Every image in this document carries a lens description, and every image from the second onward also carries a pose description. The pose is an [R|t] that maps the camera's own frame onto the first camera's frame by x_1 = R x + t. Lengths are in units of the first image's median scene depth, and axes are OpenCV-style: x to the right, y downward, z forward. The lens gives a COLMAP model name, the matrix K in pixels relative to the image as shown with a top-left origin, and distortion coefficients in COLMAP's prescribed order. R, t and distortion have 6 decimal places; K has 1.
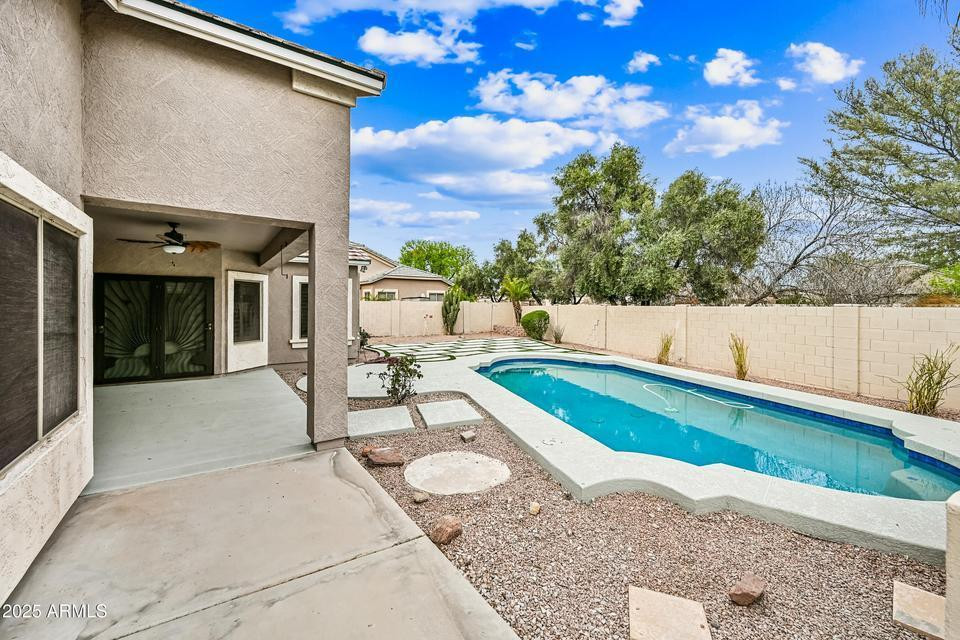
lens RADIAL K [[388.7, 0, 478.7], [0, 388.7, 314.1], [0, 0, 1]] dist [-0.001483, -0.000599]
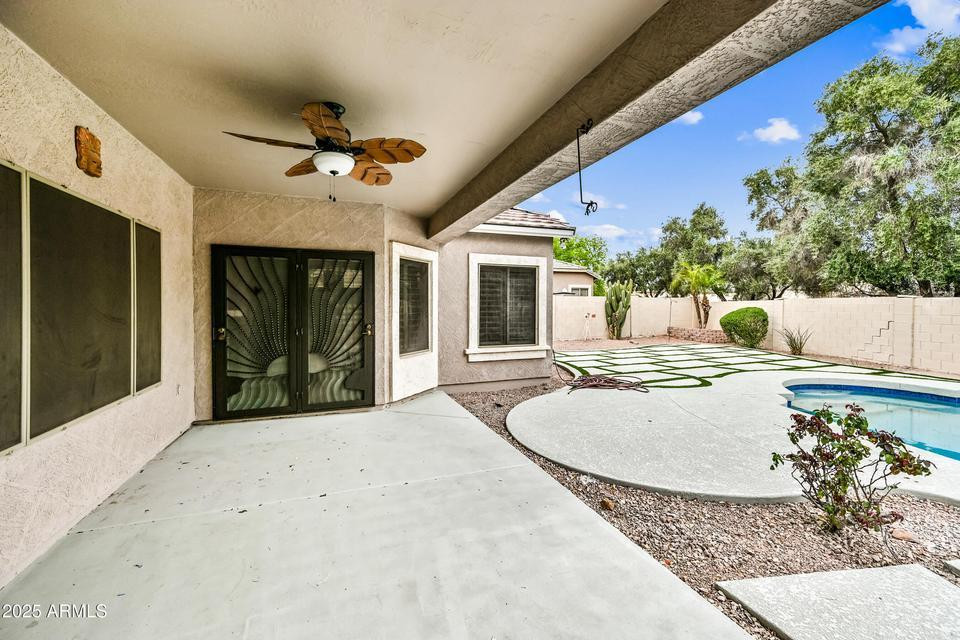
lens RADIAL K [[388.7, 0, 479.7], [0, 388.7, 317.0], [0, 0, 1]] dist [-0.001483, -0.000599]
pose [[0.971220, 0.001295, -0.238181, -0.338434], [0.000518, 0.999971, 0.007548, 0.006276], [0.238184, -0.007455, 0.971192, 0.396146]]
